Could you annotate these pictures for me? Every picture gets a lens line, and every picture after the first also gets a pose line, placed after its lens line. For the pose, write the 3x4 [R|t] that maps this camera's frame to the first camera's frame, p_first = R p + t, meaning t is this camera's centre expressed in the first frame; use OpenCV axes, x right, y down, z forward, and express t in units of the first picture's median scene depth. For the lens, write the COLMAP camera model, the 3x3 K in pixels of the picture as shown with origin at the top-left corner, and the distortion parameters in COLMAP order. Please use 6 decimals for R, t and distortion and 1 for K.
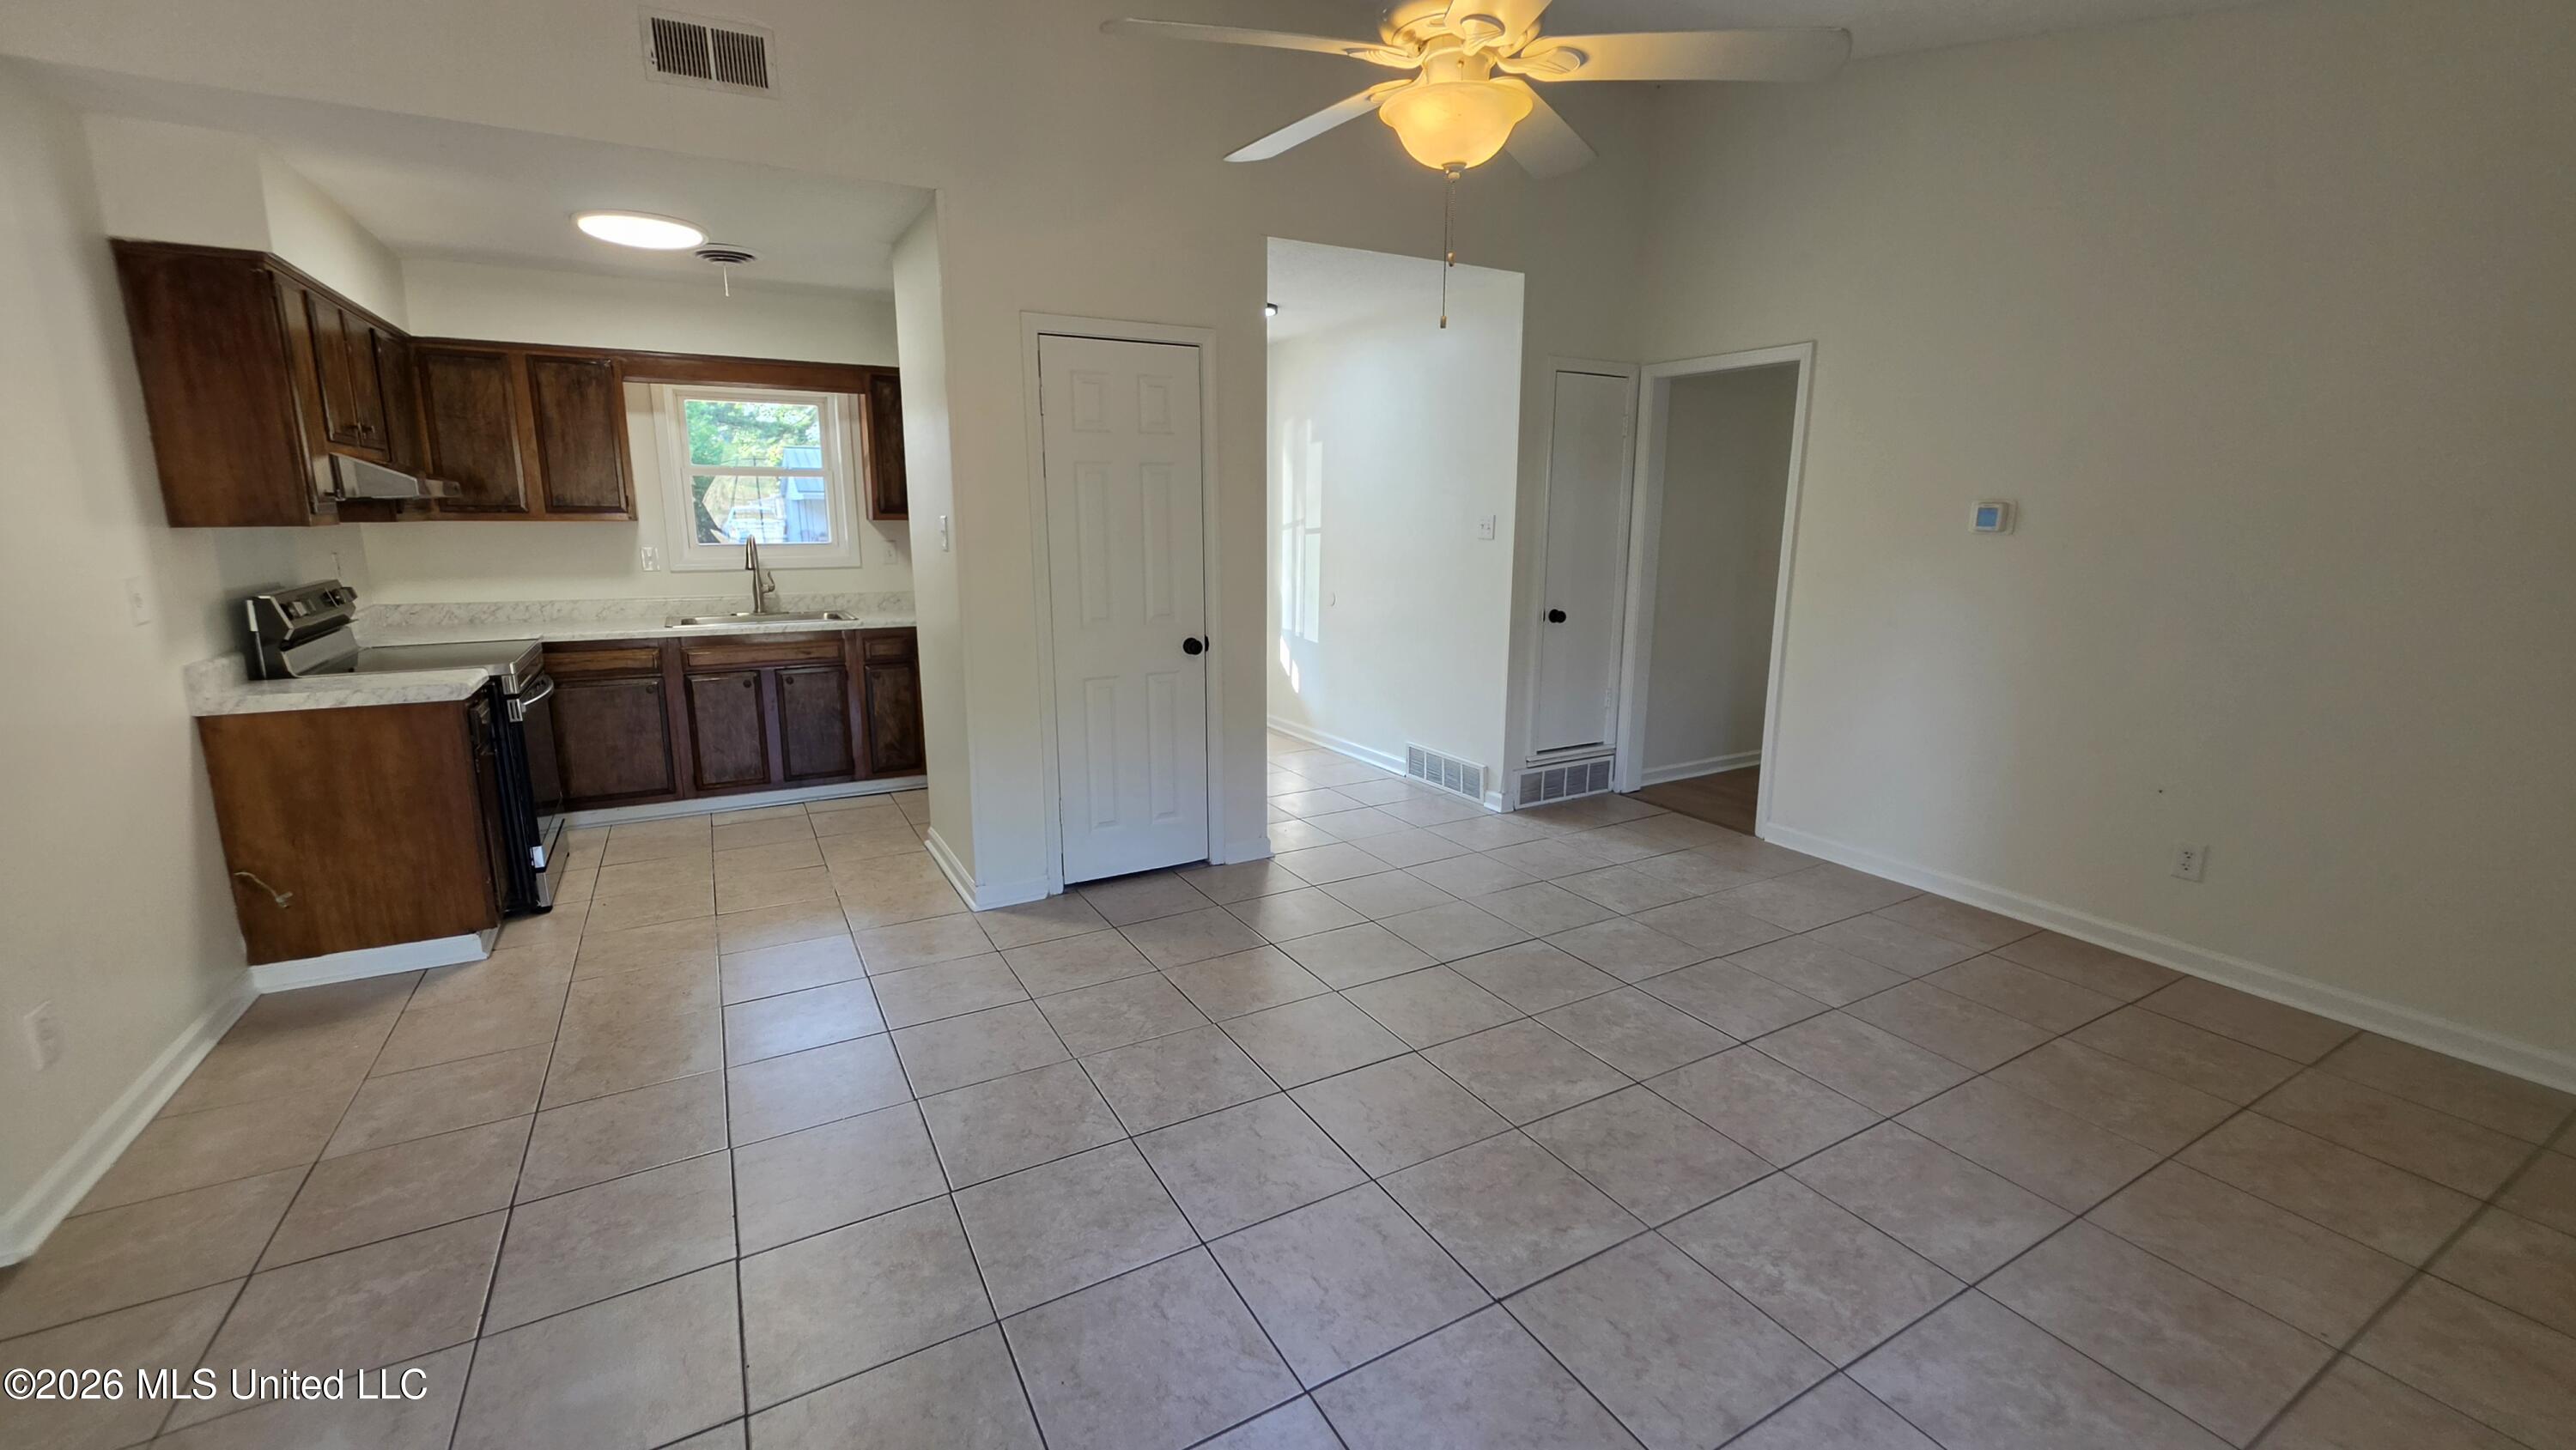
lens RADIAL K [[1042.6, 0, 1287.7], [0, 1042.6, 717.7], [0, 0, 1]] dist [-0.001085, -0.000342]
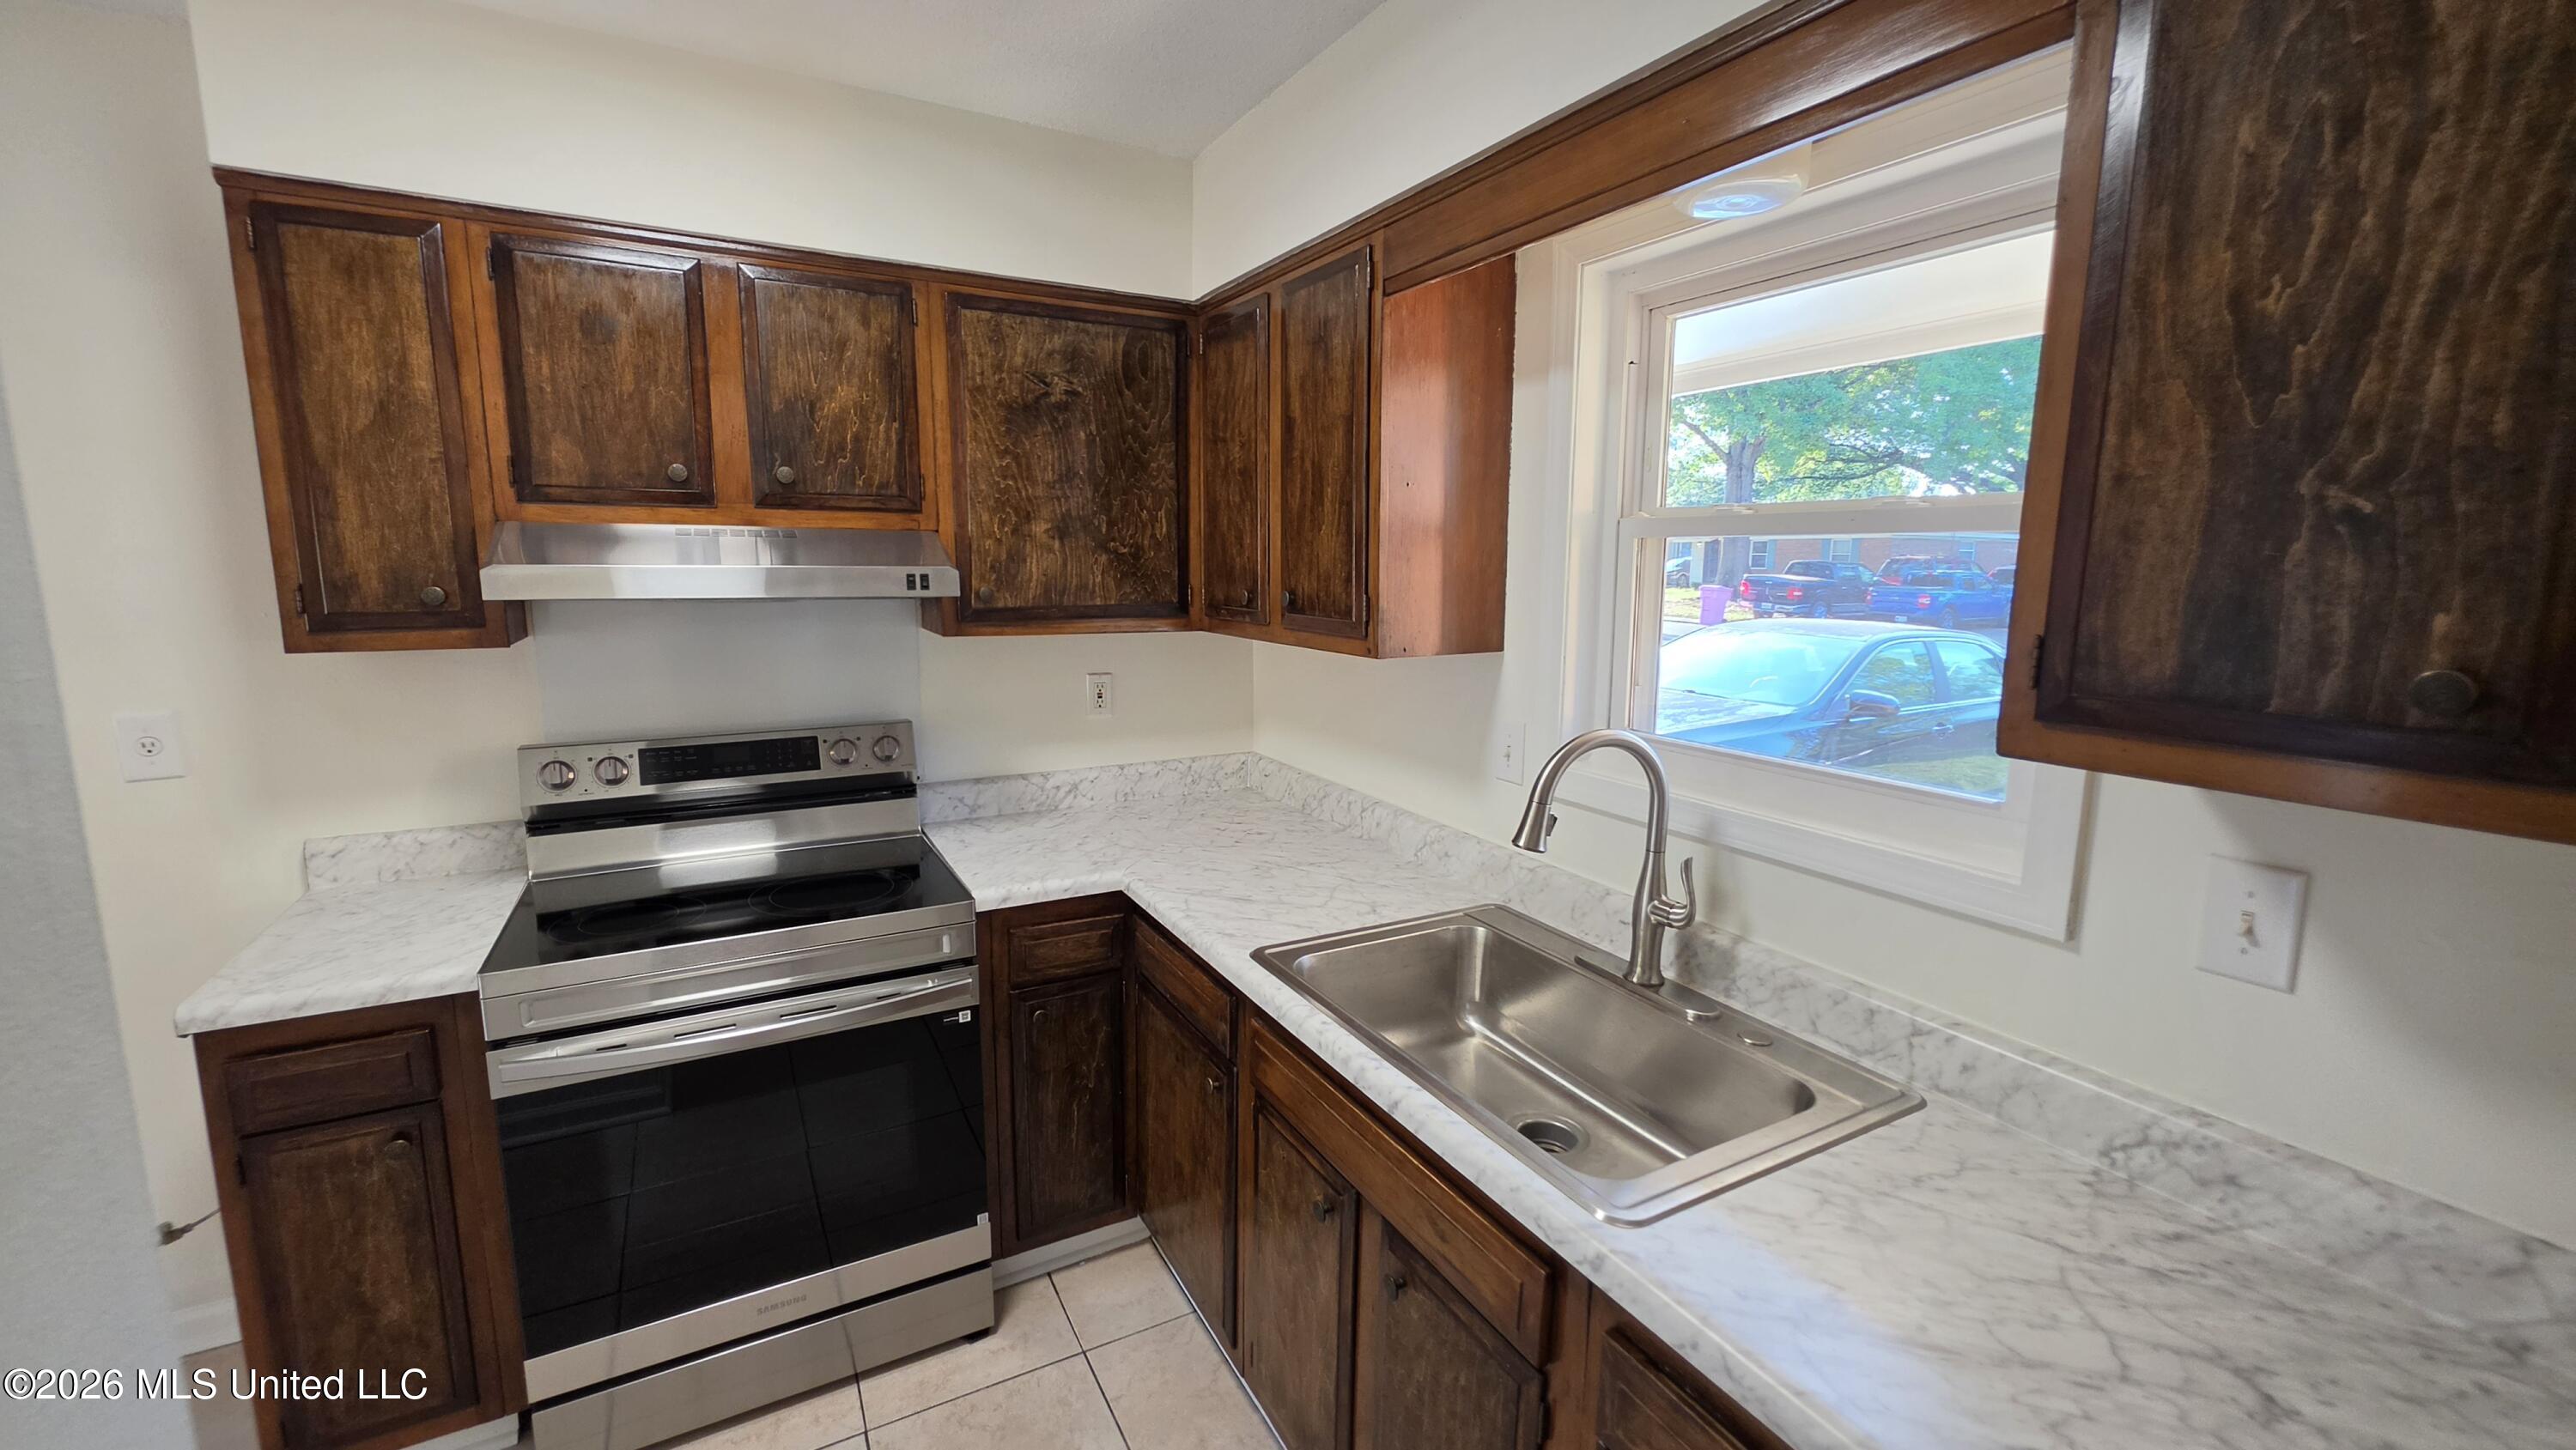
lens RADIAL K [[1031.7, 0, 1287.1], [0, 1031.7, 722.7], [0, 0, 1]] dist [-0.004258, 0.000490]
pose [[-0.015522, 0.155771, -0.987671, -0.353018], [-0.200072, 0.967329, 0.155707, -0.322494], [0.979658, 0.200023, 0.016151, 1.421472]]
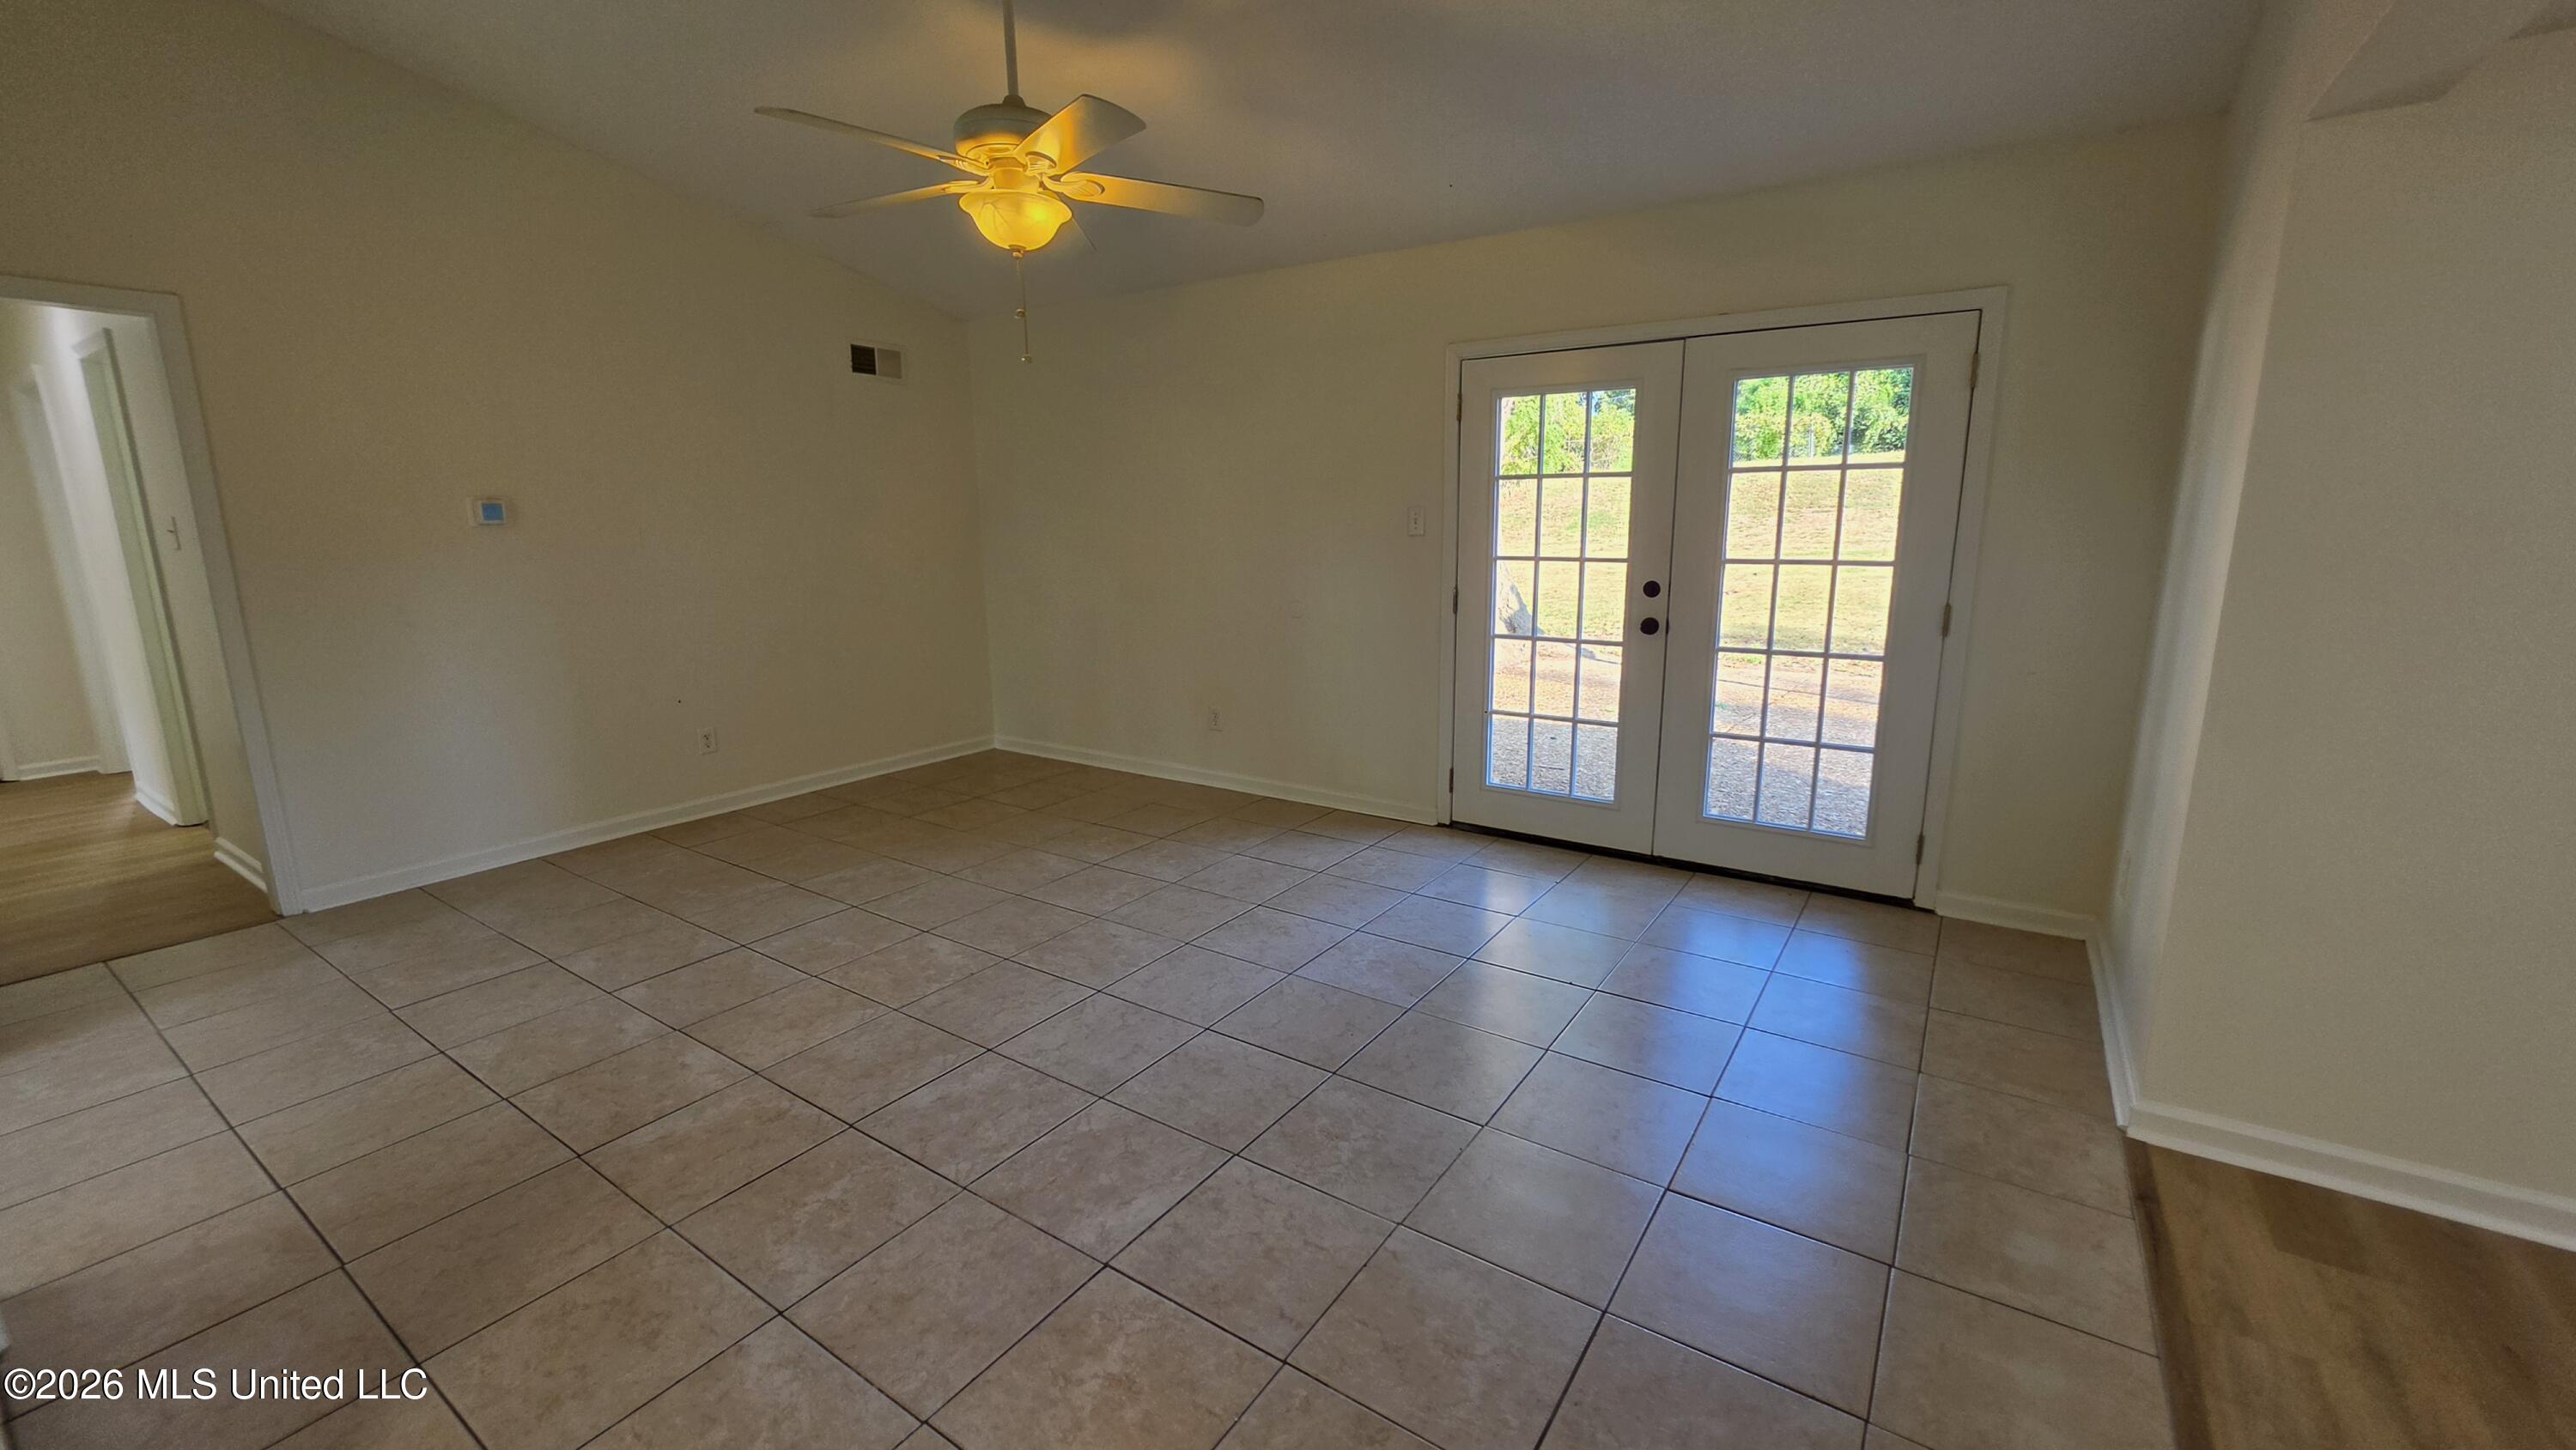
lens RADIAL K [[1031.7, 0, 1287.1], [0, 1031.7, 722.7], [0, 0, 1]] dist [-0.004258, 0.000490]
pose [[-0.445548, -0.178132, 0.877357, -0.779594], [0.186380, 0.940076, 0.285515, -0.151494], [-0.875642, 0.290732, -0.385649, 0.821584]]
